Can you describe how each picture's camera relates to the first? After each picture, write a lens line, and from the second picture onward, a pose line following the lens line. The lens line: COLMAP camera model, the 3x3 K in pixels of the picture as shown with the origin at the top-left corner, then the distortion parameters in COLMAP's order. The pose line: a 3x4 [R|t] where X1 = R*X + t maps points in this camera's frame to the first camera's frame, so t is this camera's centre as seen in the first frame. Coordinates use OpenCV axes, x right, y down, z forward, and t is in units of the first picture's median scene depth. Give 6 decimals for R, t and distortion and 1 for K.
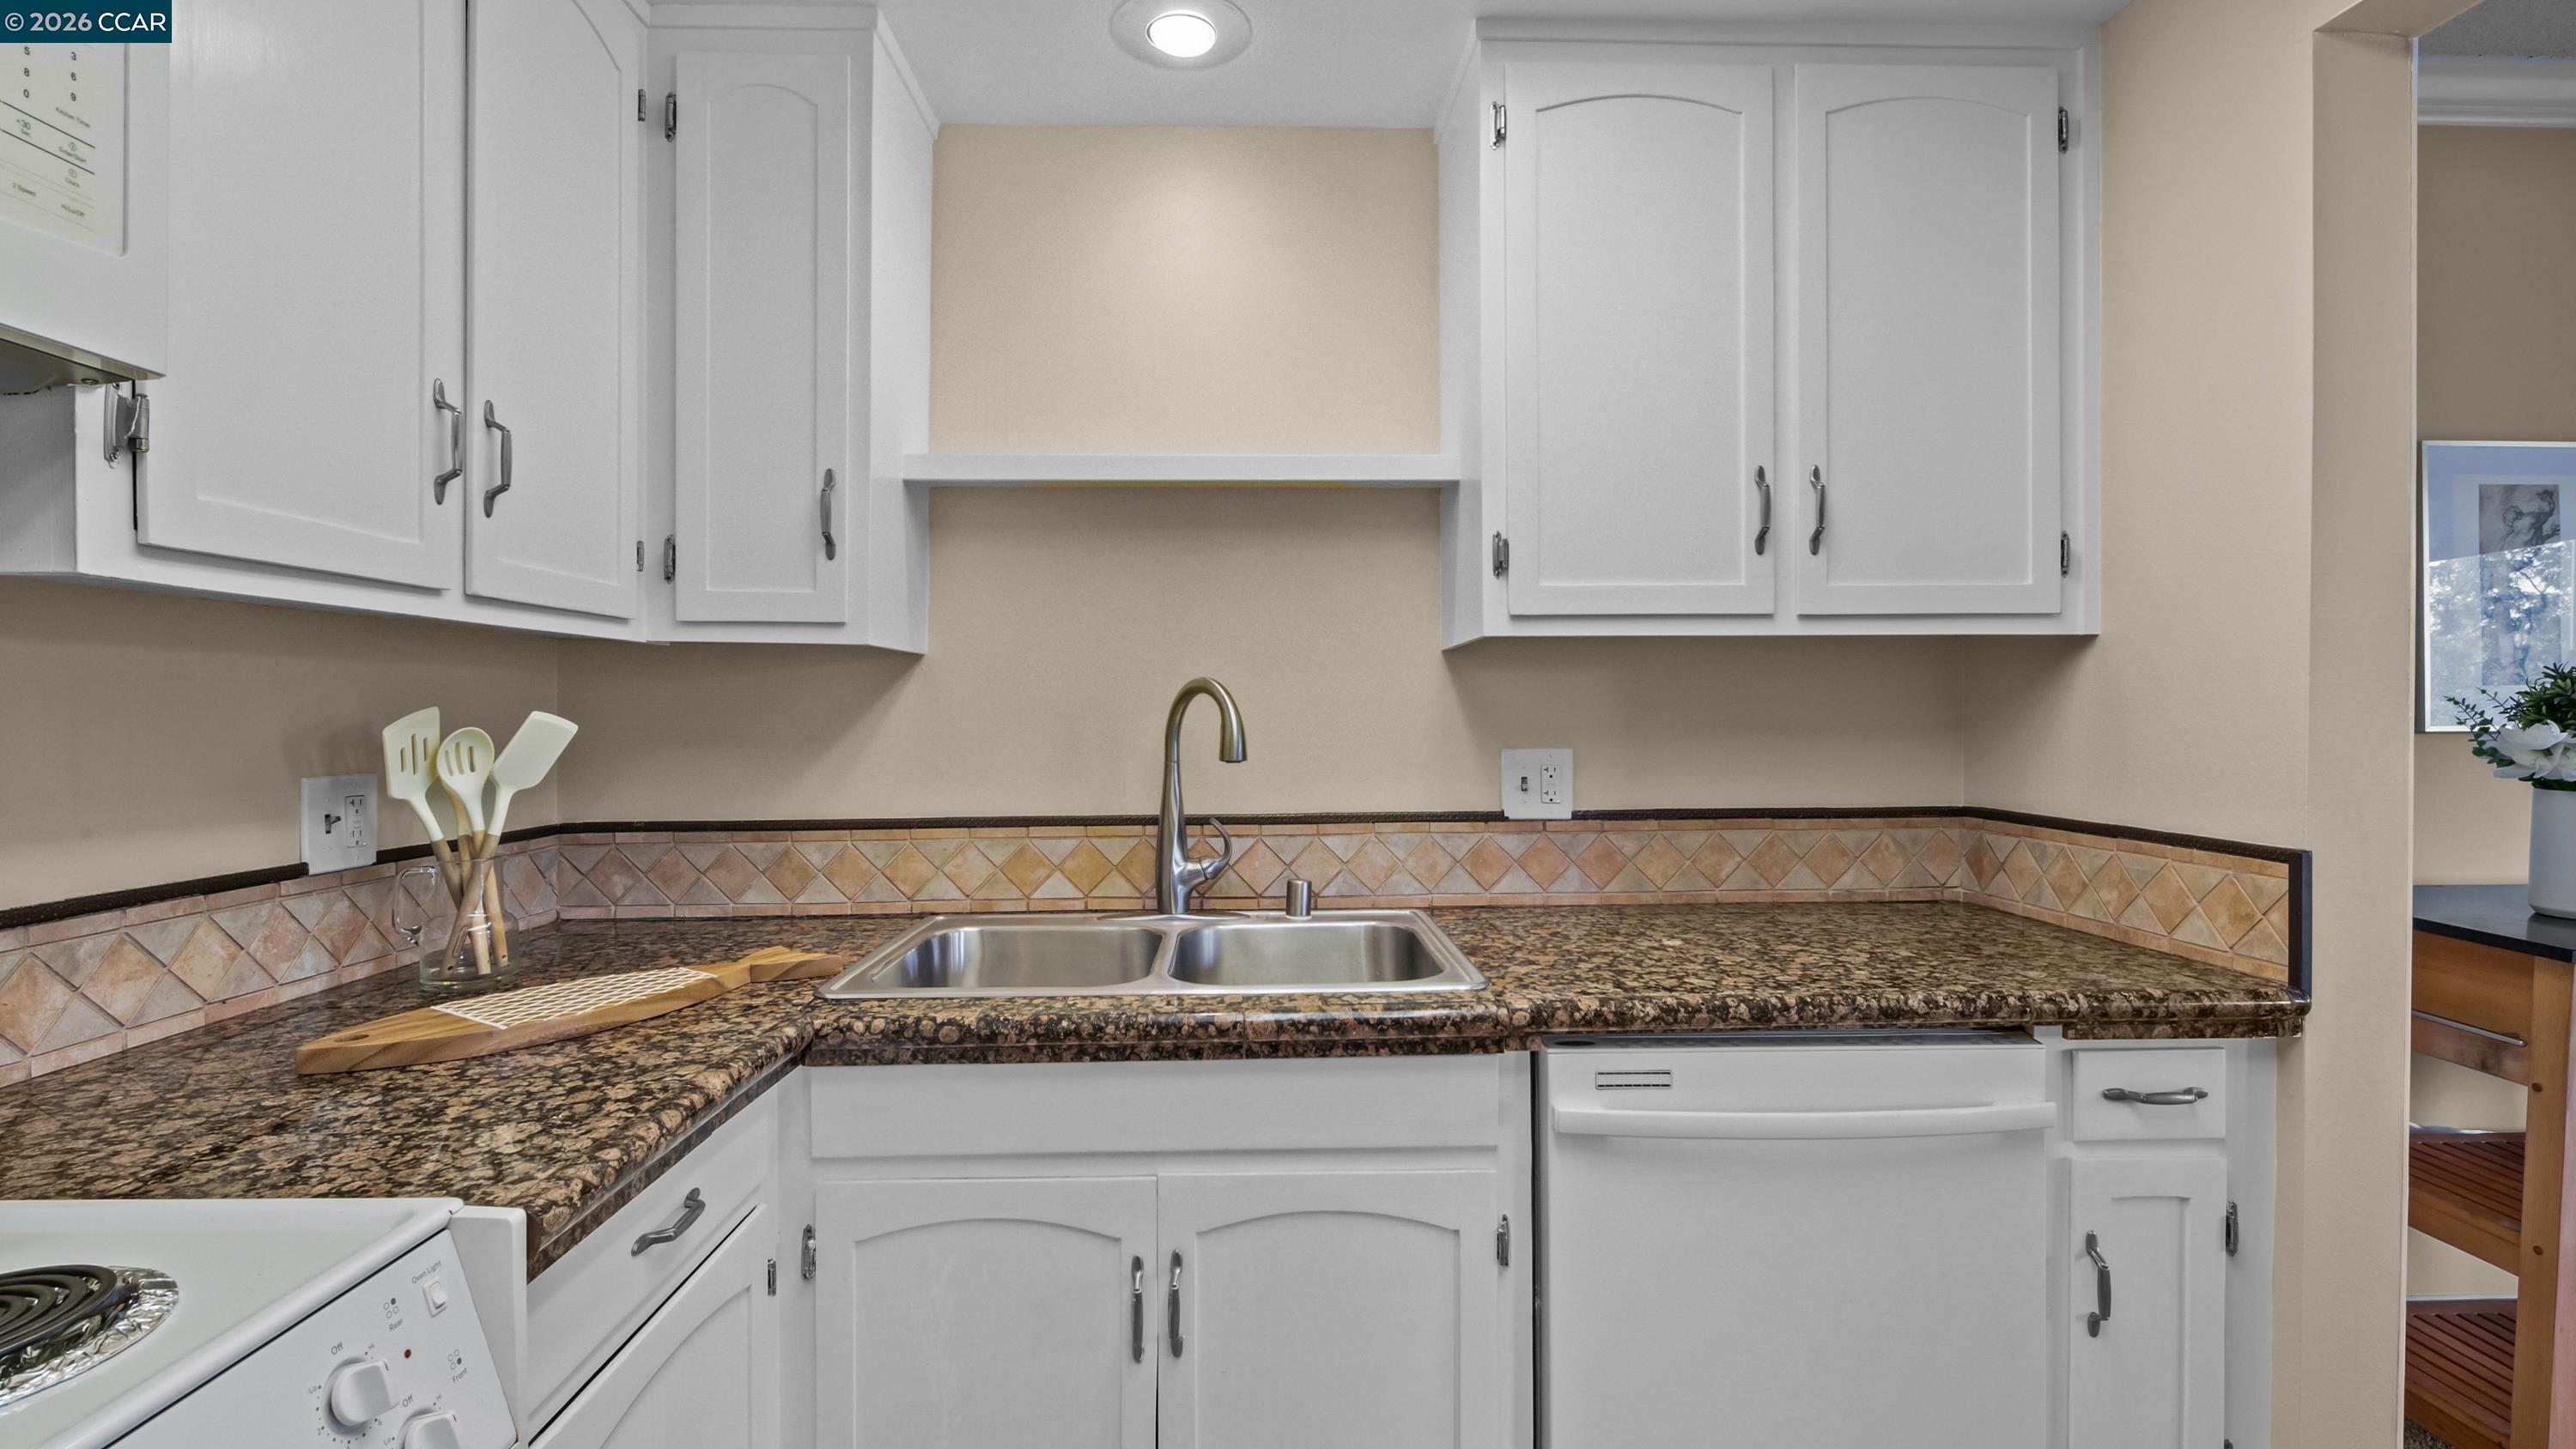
lens RADIAL K [[1168.2, 0, 1285.4], [0, 1168.2, 714.8], [0, 0, 1]] dist [0.001658, 0.000203]
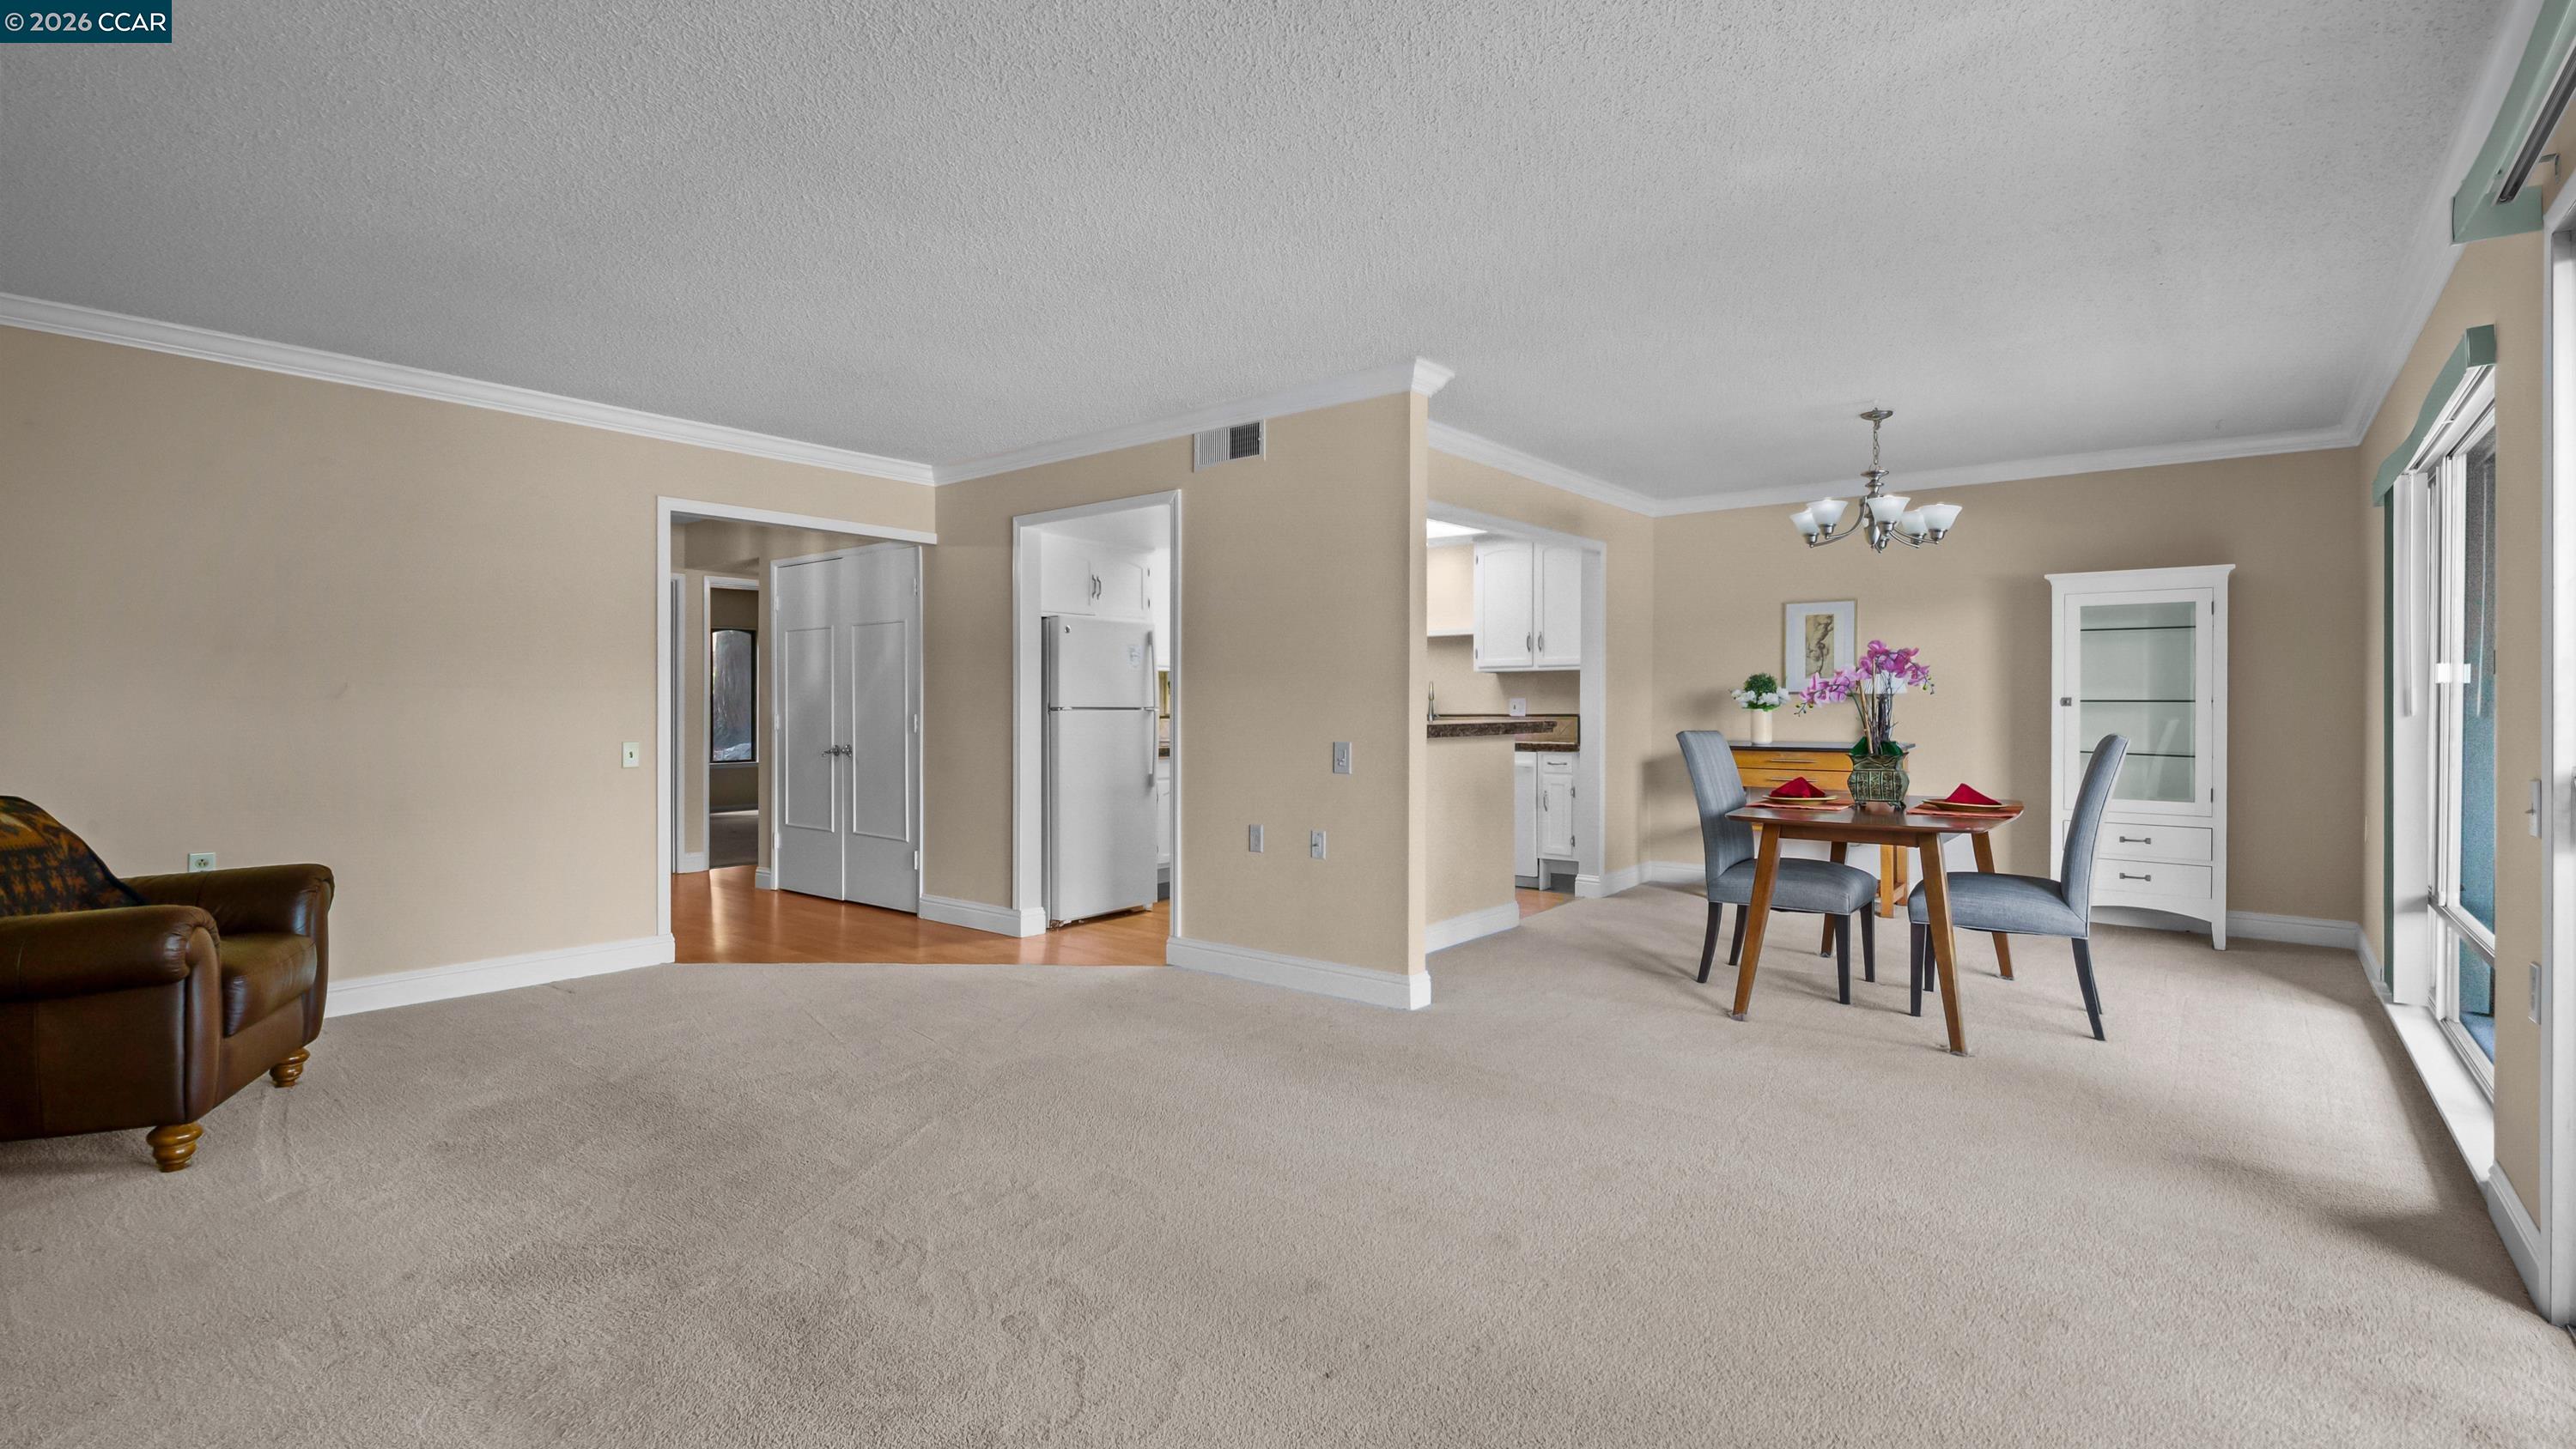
lens RADIAL K [[1168.2, 0, 1282.7], [0, 1168.2, 708.0], [0, 0, 1]] dist [0.001658, 0.000203]
pose [[0.751613, 0.009414, -0.659537, 2.610294], [-0.009328, 0.999950, 0.003643, 0.067741], [0.659538, 0.003414, 0.751663, -2.914983]]
